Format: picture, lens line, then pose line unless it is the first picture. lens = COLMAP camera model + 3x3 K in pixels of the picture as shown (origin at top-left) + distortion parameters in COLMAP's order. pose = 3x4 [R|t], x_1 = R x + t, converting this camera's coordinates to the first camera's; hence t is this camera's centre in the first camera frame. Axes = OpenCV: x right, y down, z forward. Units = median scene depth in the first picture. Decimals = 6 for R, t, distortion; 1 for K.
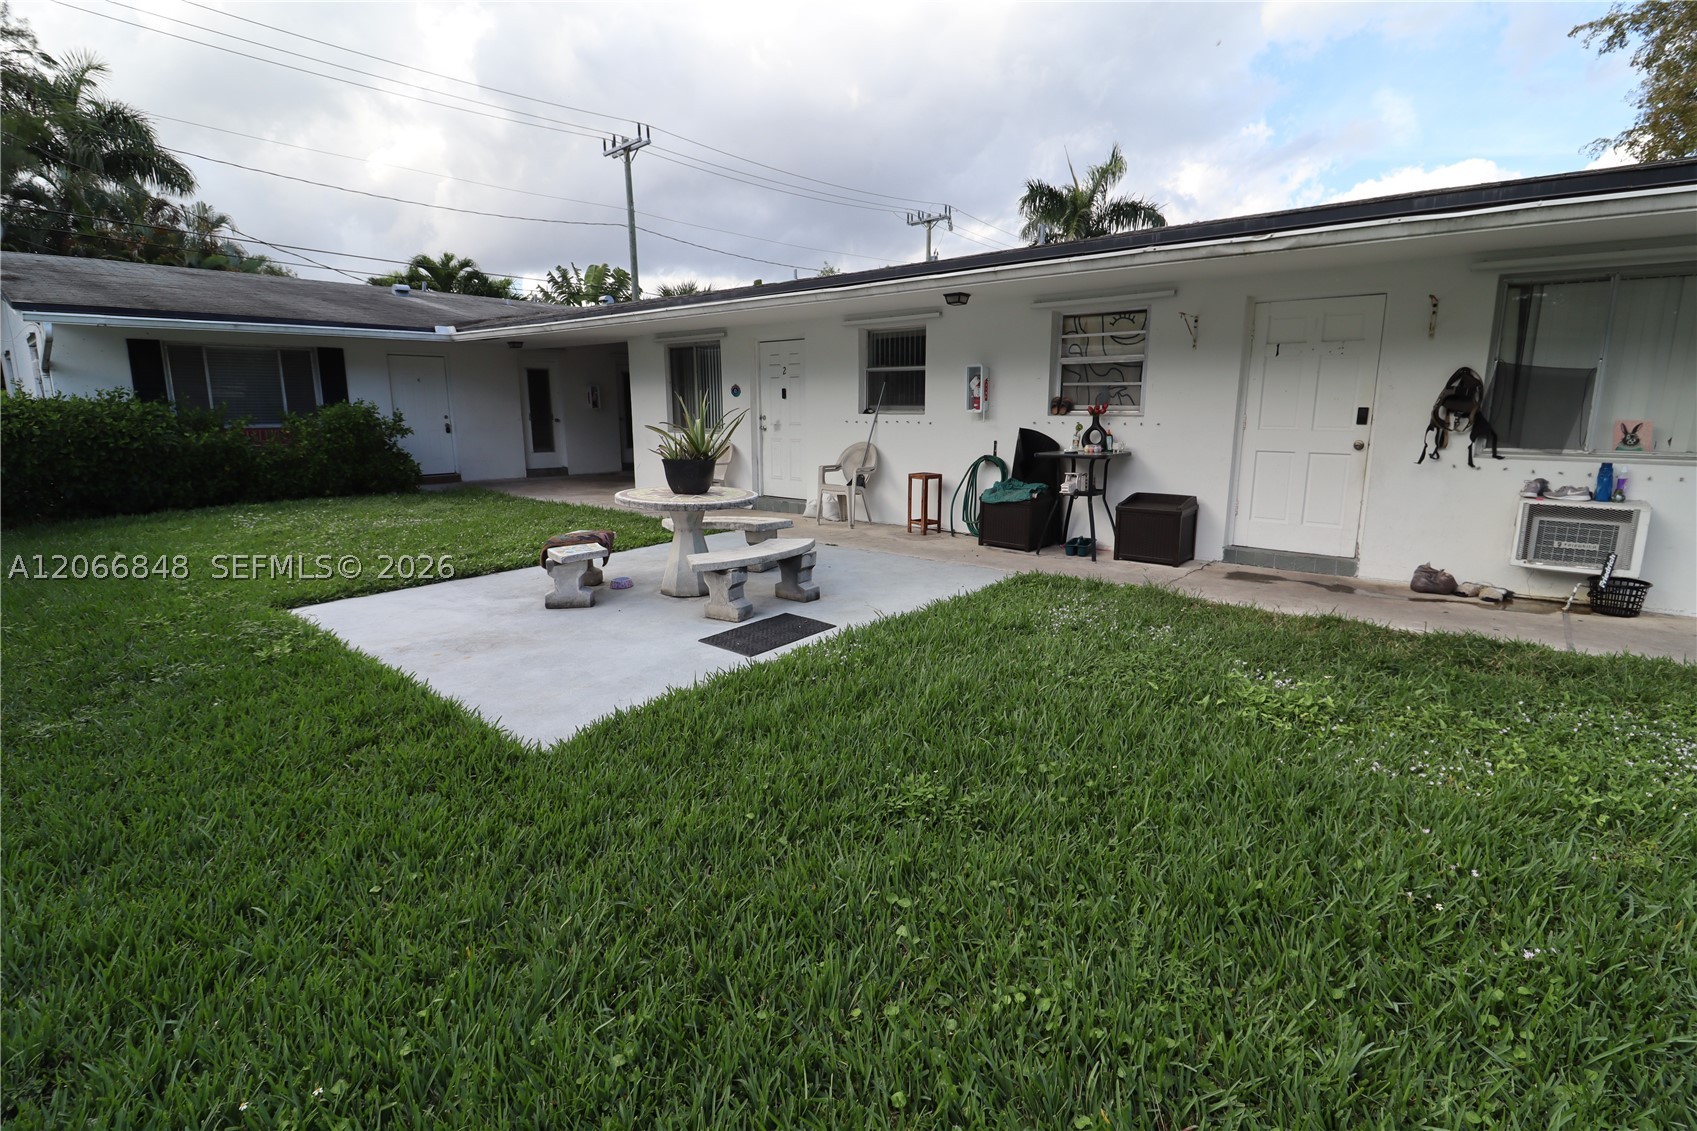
lens RADIAL K [[820.4, 0, 848.5], [0, 820.4, 565.5], [0, 0, 1]] dist [-0.001284, -0.007861]
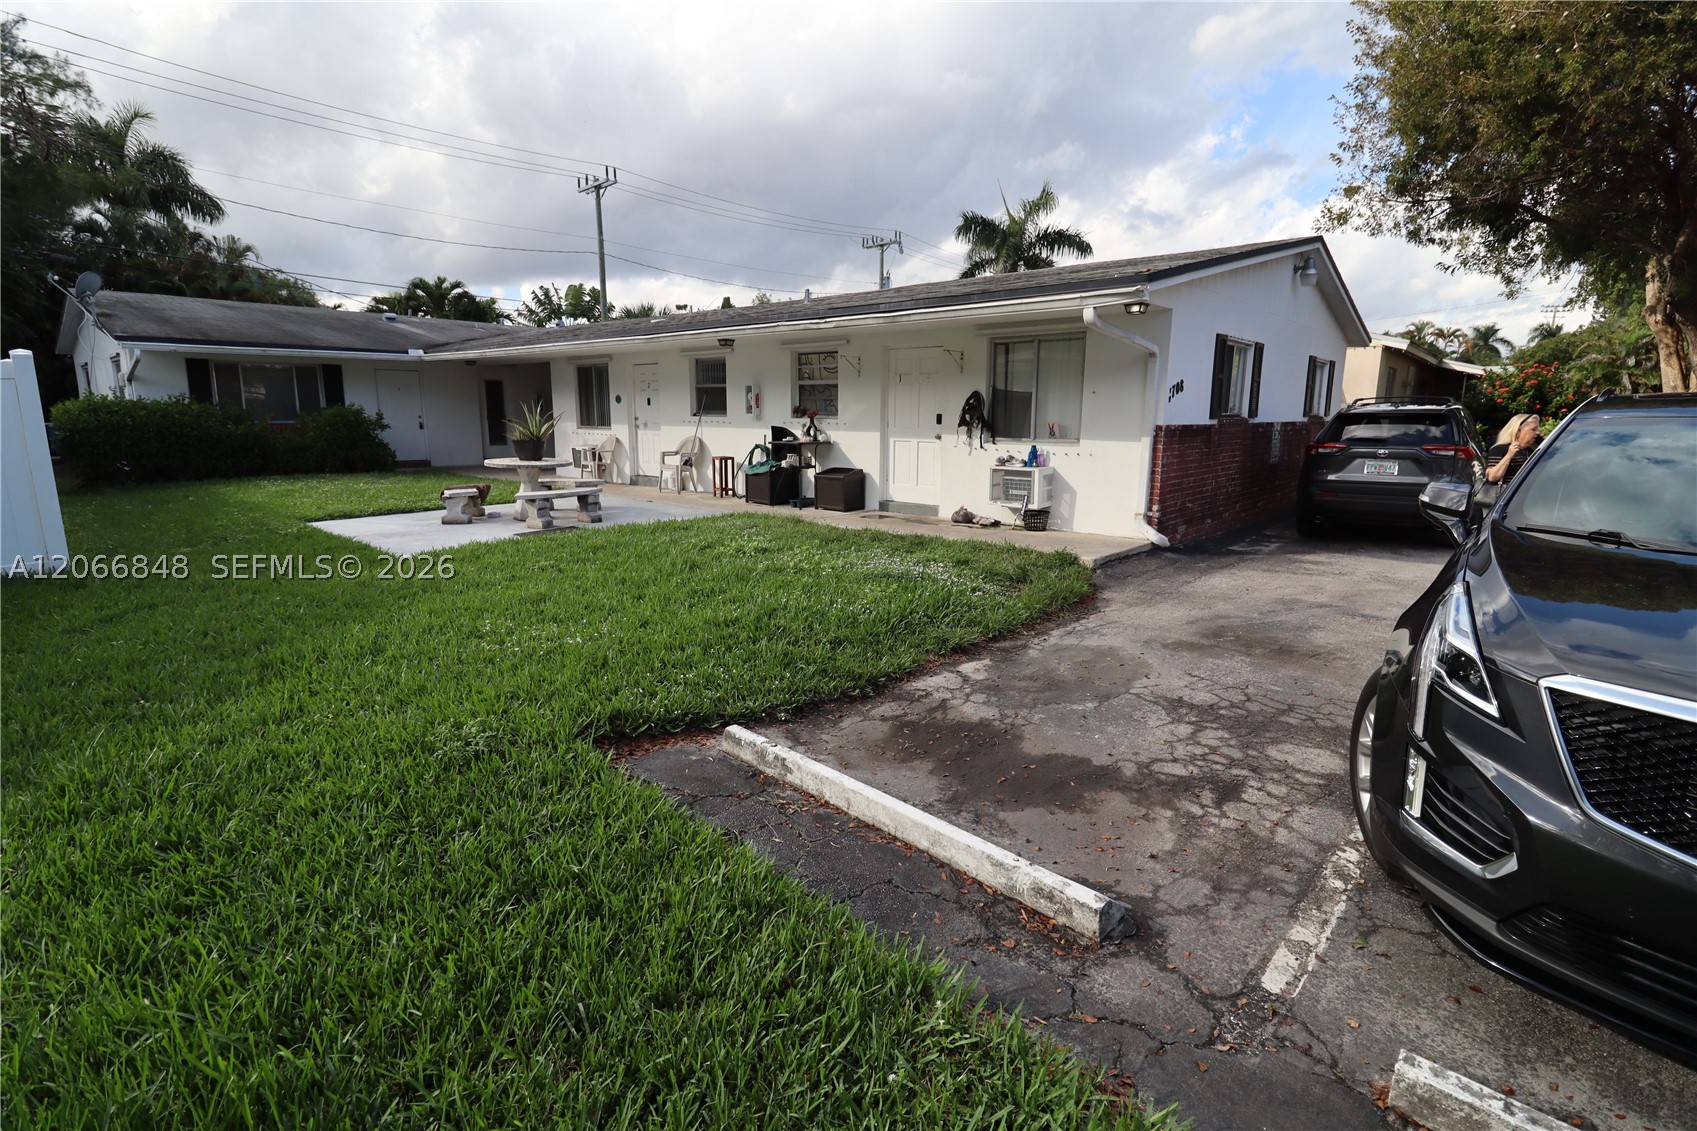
lens RADIAL K [[816.7, 0, 843.3], [0, 816.7, 560.9], [0, 0, 1]] dist [0.000368, -0.009780]
pose [[0.999871, 0.011087, -0.011640, 0.255932], [-0.011226, 0.999865, -0.011977, 0.071708], [0.011506, 0.012107, 0.999861, -0.368202]]
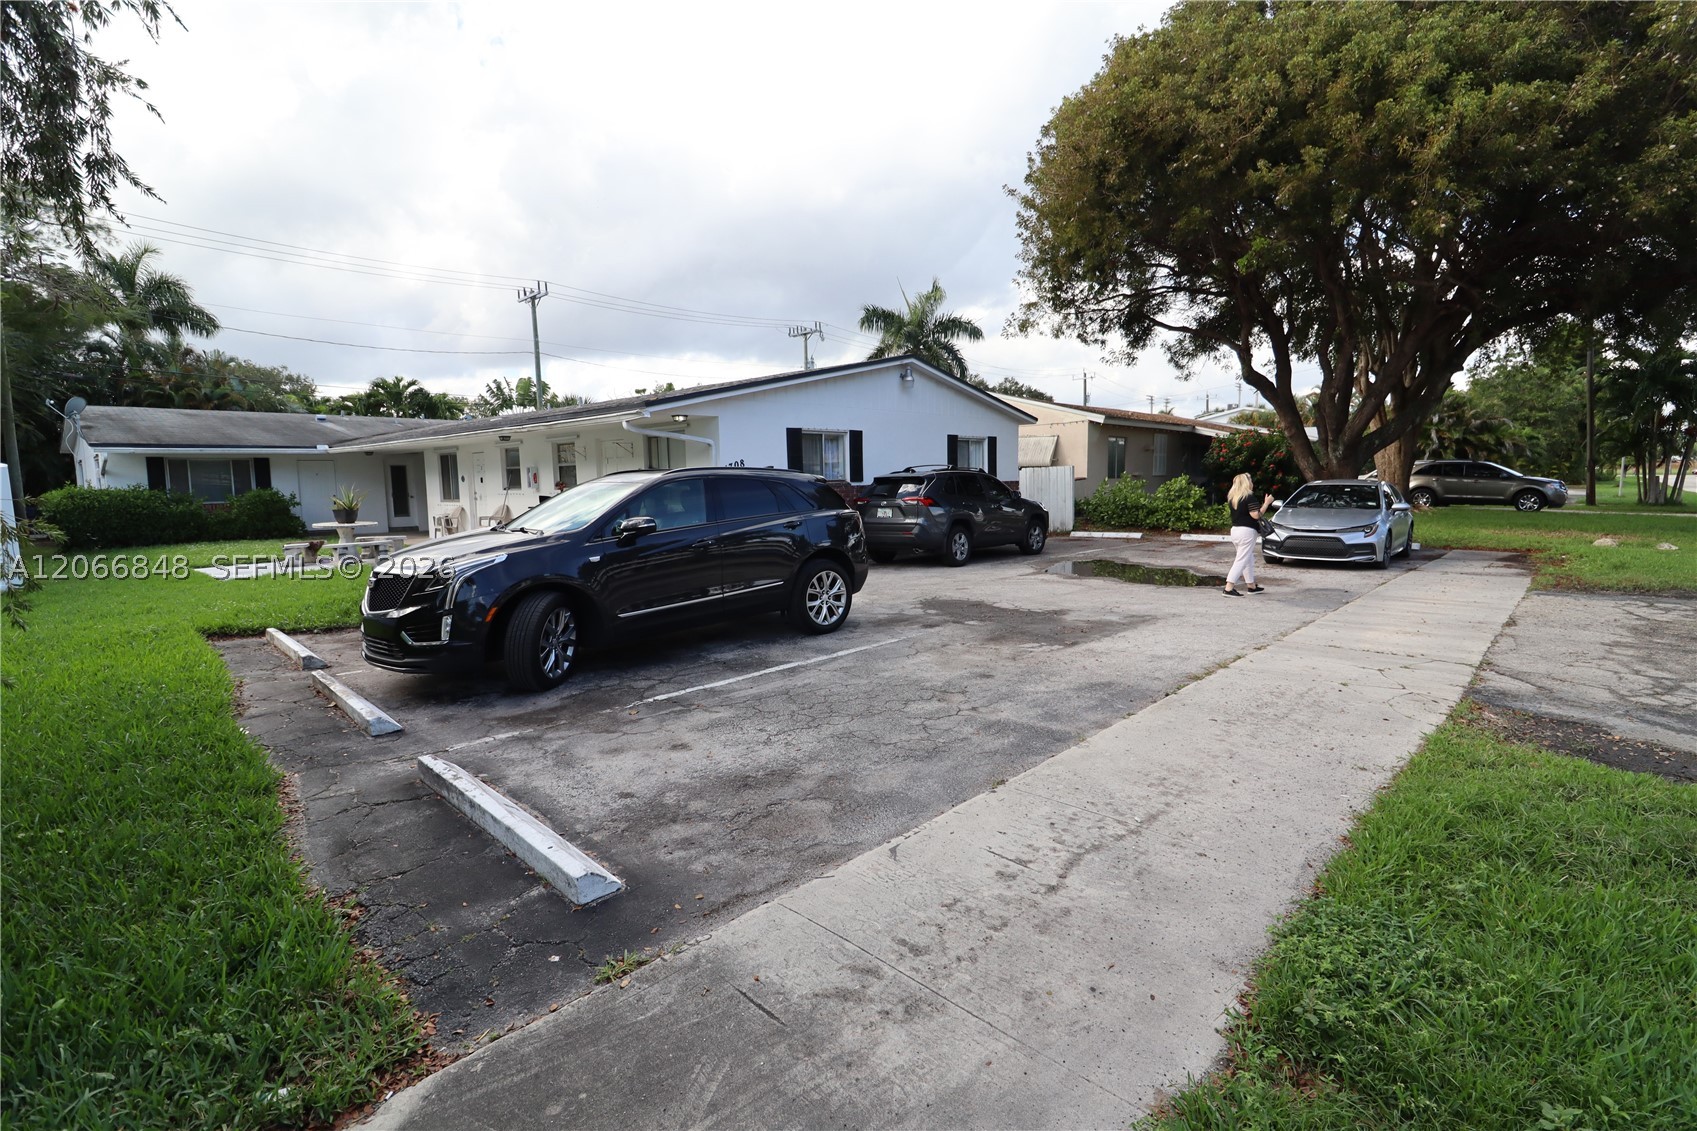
lens RADIAL K [[816.7, 0, 843.3], [0, 816.7, 560.9], [0, 0, 1]] dist [0.000368, -0.009780]
pose [[0.999453, -0.014271, -0.029826, 0.749950], [0.011403, 0.995489, -0.094186, 0.150375], [0.031036, 0.093794, 0.995108, -0.767769]]
